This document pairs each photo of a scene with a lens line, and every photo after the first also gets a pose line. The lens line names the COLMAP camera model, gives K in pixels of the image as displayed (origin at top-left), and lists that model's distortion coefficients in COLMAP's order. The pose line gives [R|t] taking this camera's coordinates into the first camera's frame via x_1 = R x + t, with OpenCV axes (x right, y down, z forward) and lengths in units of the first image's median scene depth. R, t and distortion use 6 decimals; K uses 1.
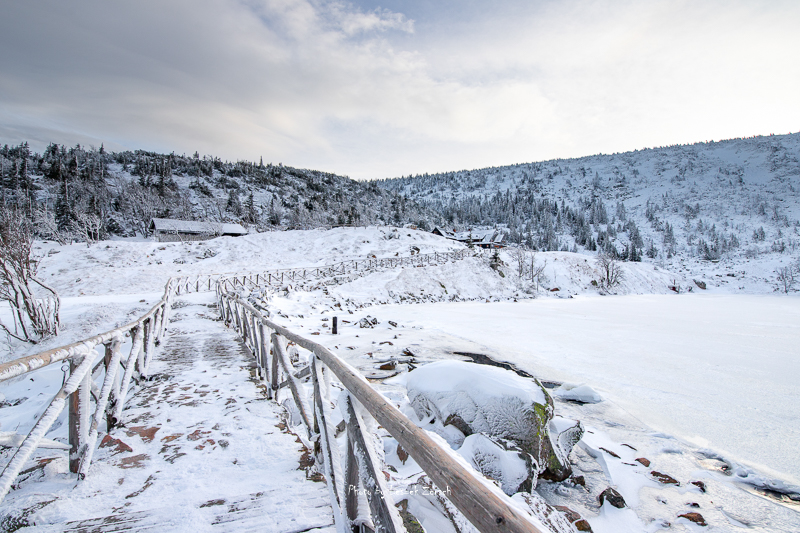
lens RADIAL K [[368.7, 0, 400.0], [0, 368.7, 266.5], [0, 0, 1]] dist [-0.000827, -0.000246]
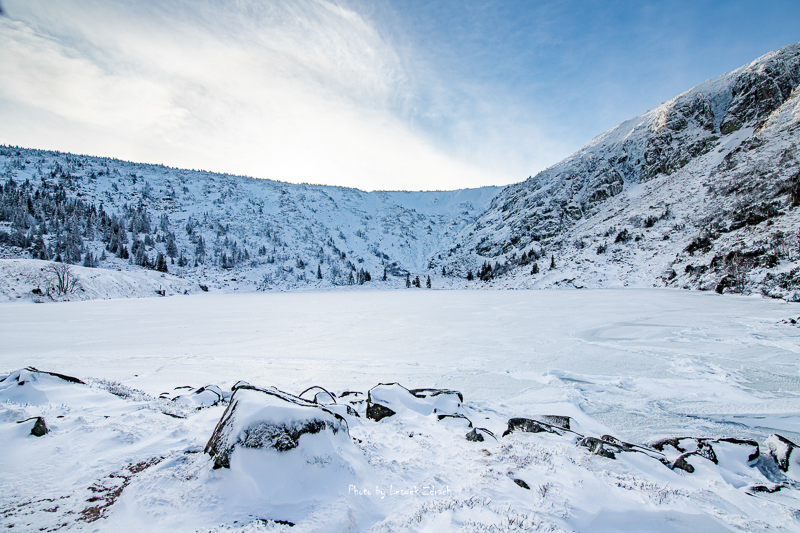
lens RADIAL K [[351.6, 0, 400.0], [0, 351.6, 266.5], [0, 0, 1]] dist [0.010016, -0.013709]
pose [[0.513998, 0.009625, 0.857737, 0.068038], [0.007617, 0.999846, -0.015784, -0.000169], [-0.857758, 0.014646, 0.513846, -0.115539]]
